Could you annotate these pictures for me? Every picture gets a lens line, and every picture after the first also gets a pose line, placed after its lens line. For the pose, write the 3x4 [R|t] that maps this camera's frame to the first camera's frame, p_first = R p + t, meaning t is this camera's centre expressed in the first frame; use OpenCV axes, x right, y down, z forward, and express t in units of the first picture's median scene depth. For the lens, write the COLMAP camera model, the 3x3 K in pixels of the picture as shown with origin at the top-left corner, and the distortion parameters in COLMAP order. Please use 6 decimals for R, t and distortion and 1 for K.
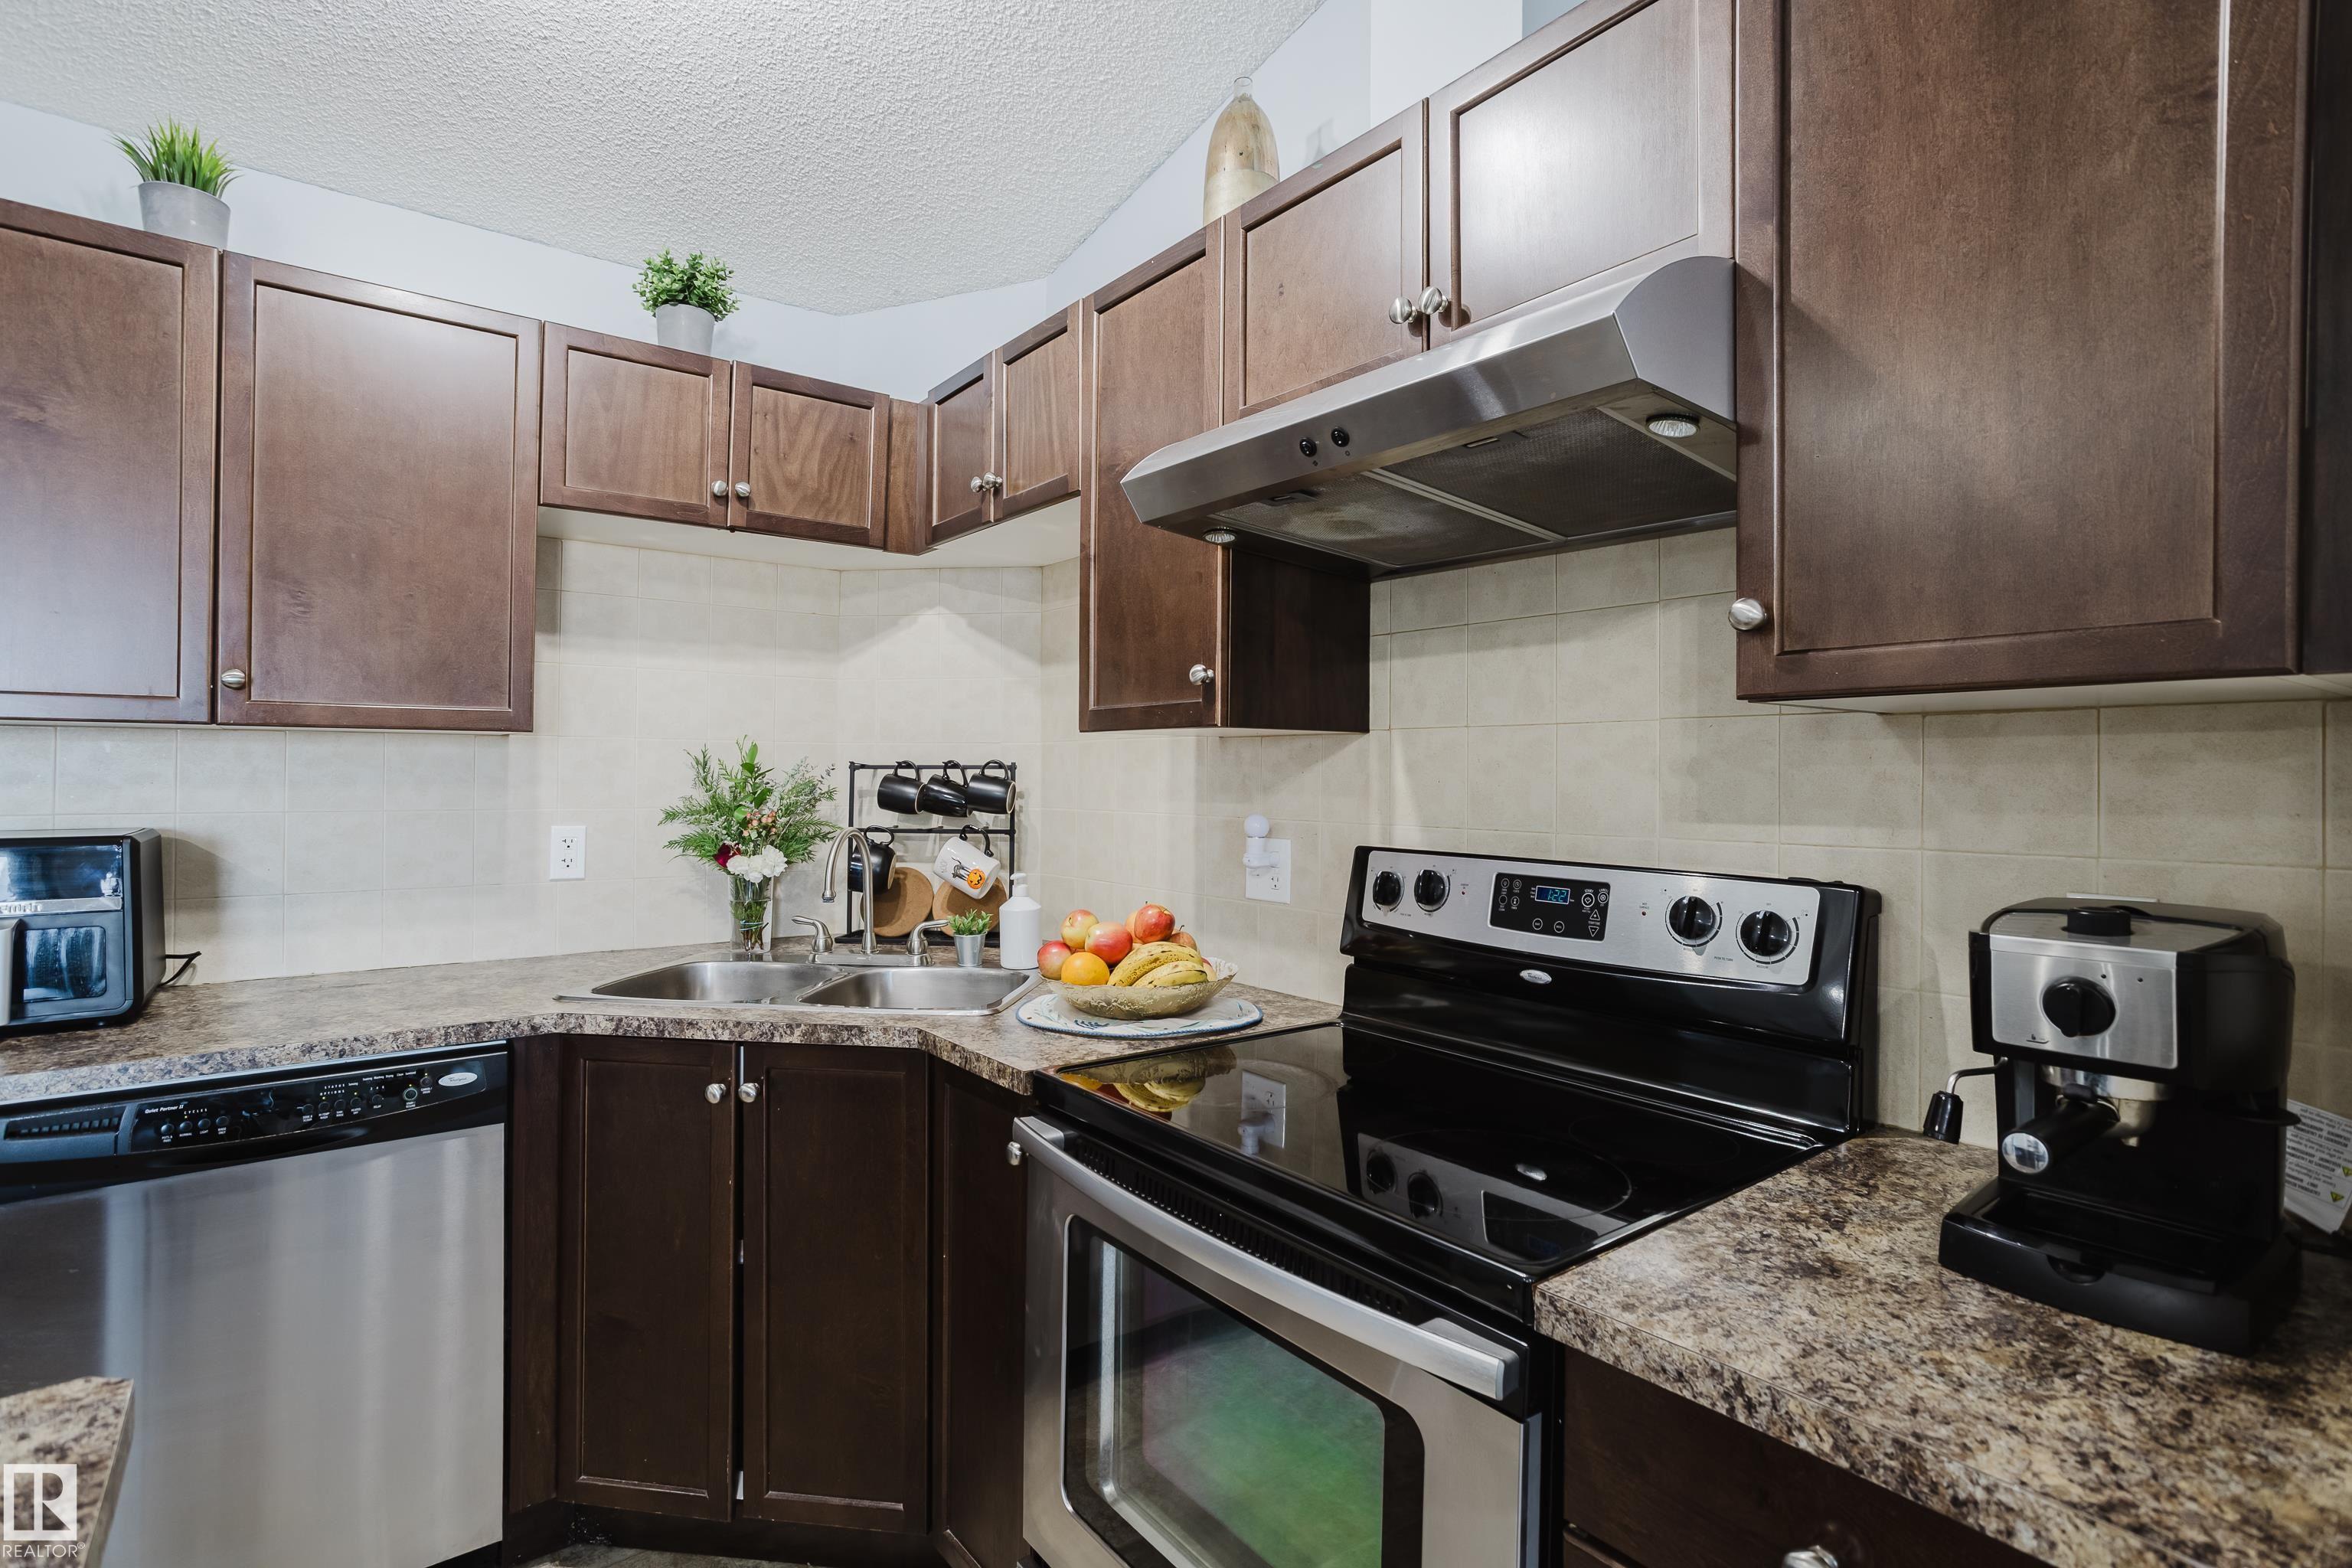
lens RADIAL K [[1142.6, 0, 1165.5], [0, 1142.6, 767.1], [0, 0, 1]] dist [-0.055993, 0.037153]
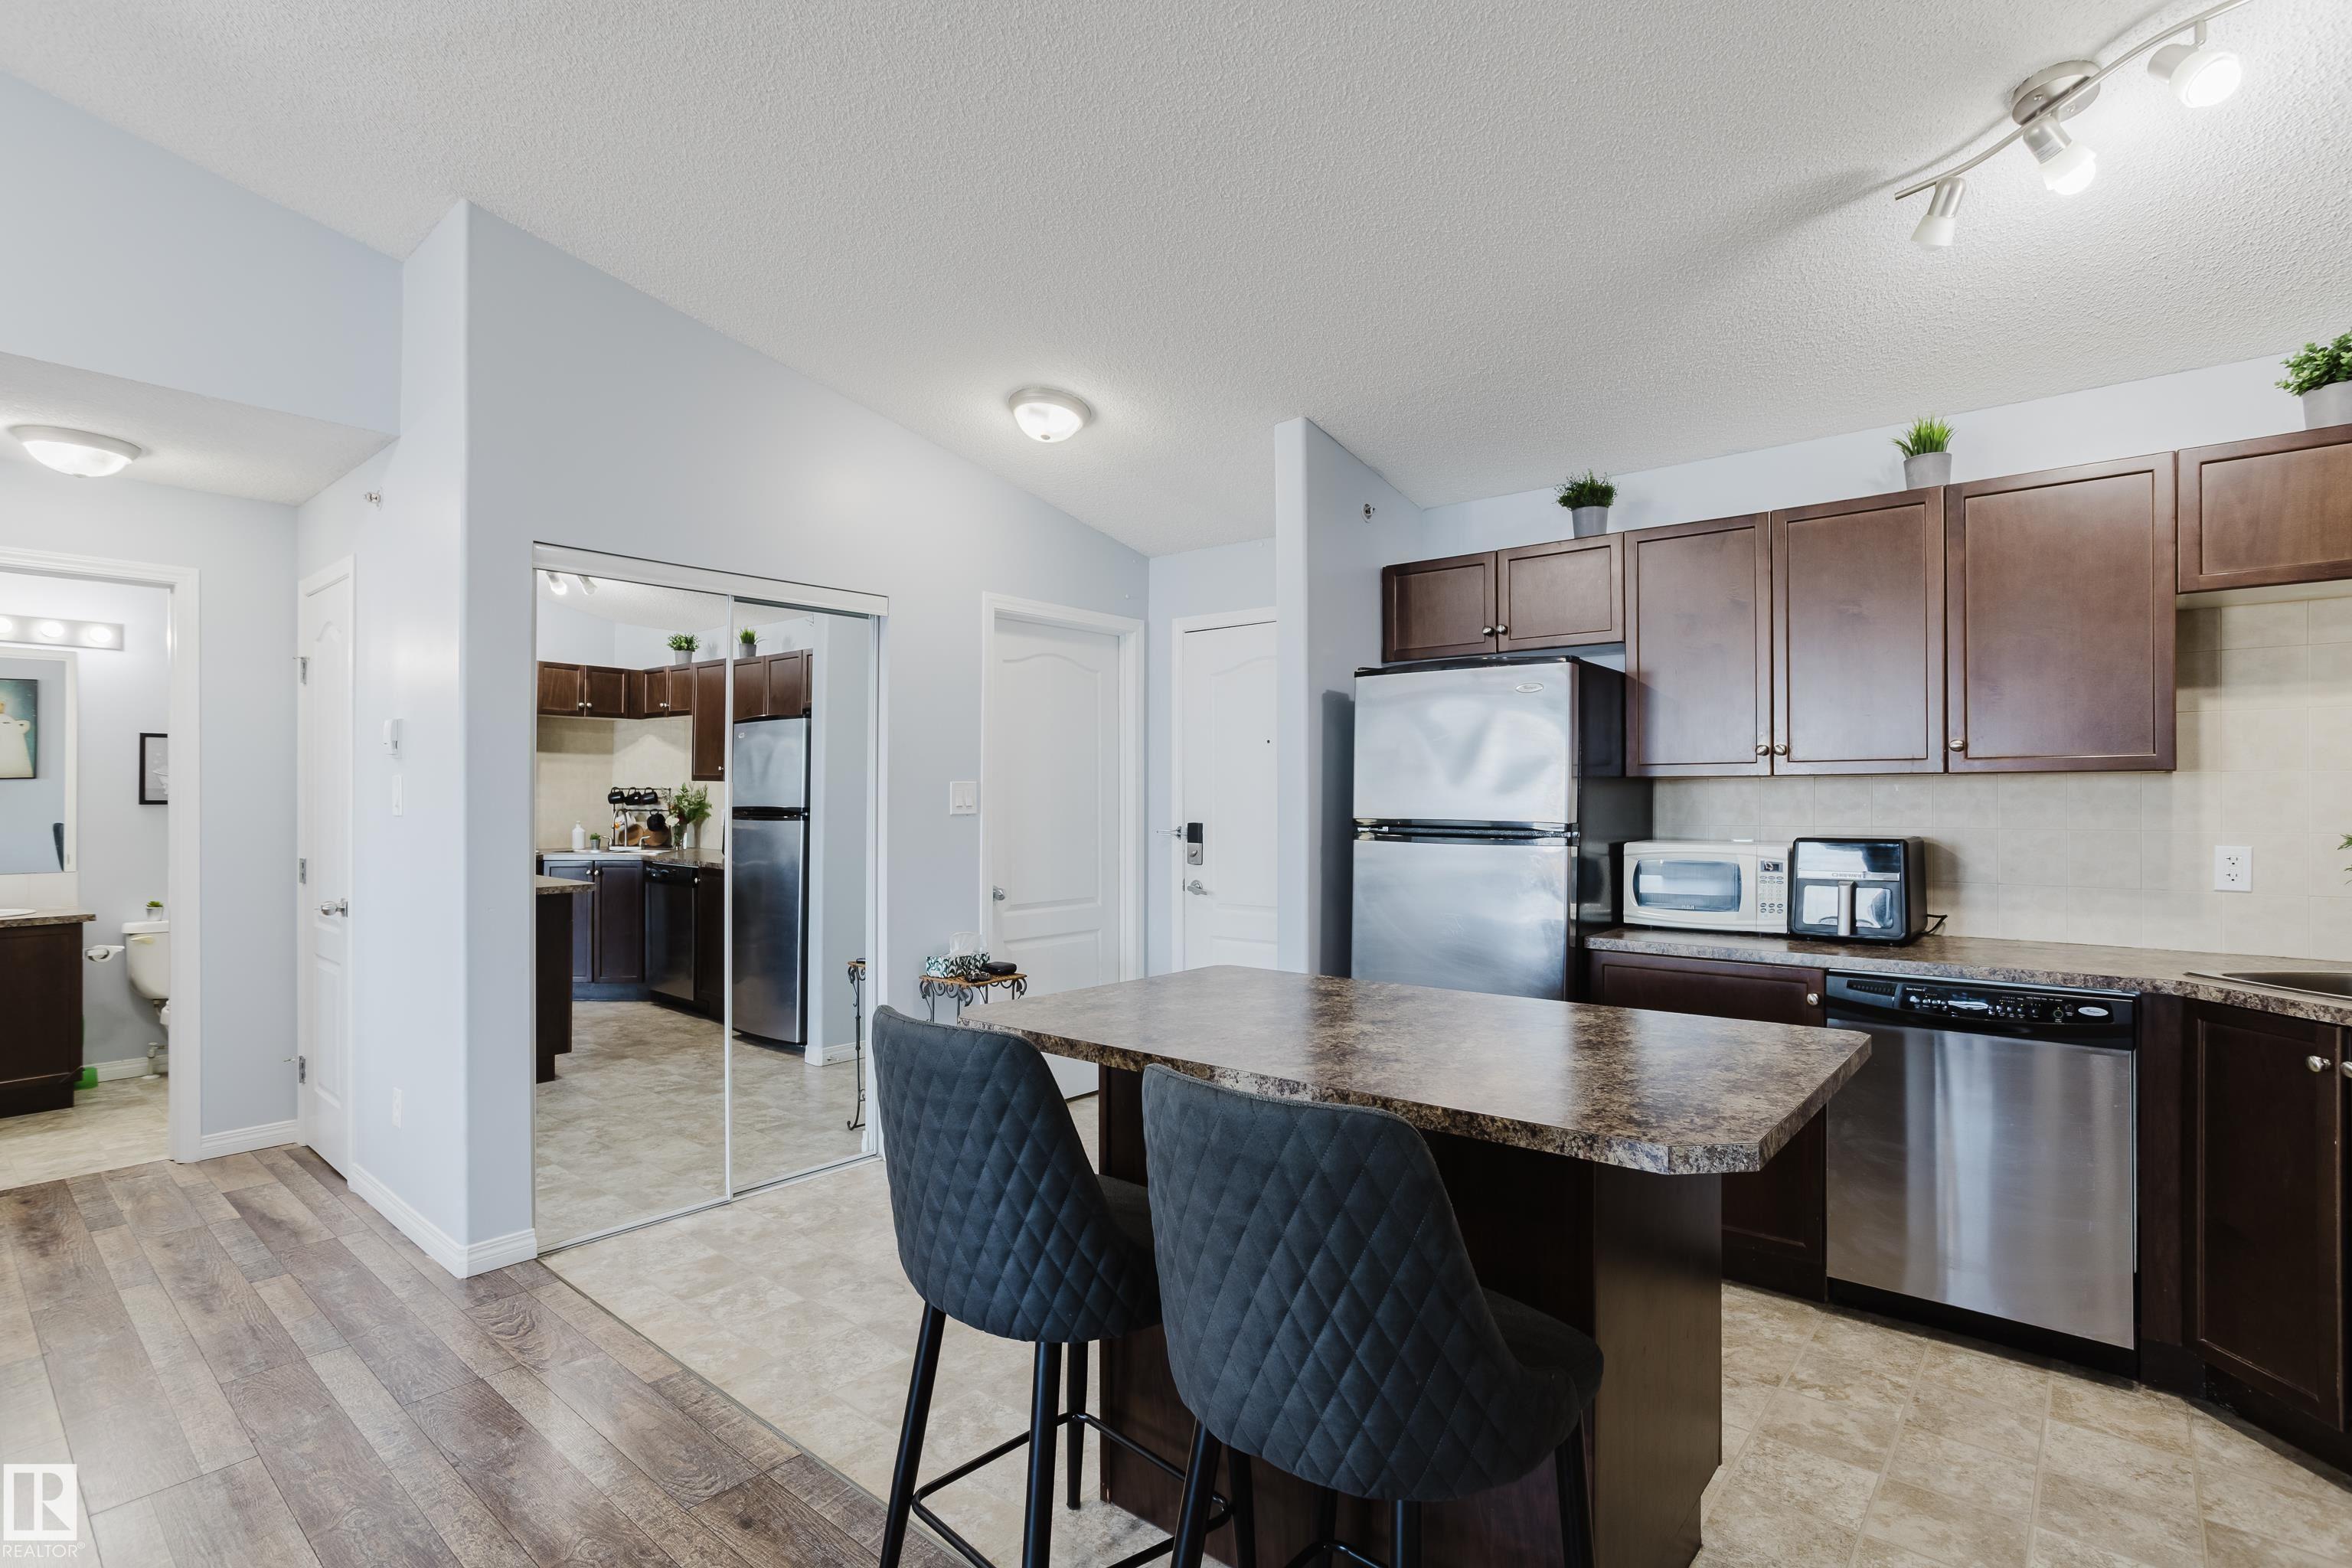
lens RADIAL K [[1140.1, 0, 1167.3], [0, 1140.1, 792.4], [0, 0, 1]] dist [-0.051822, 0.030016]
pose [[0.203380, -0.010749, -0.979041, 0.498503], [0.010786, 0.999904, -0.008737, -0.008244], [0.979040, -0.008783, 0.203476, -0.431425]]
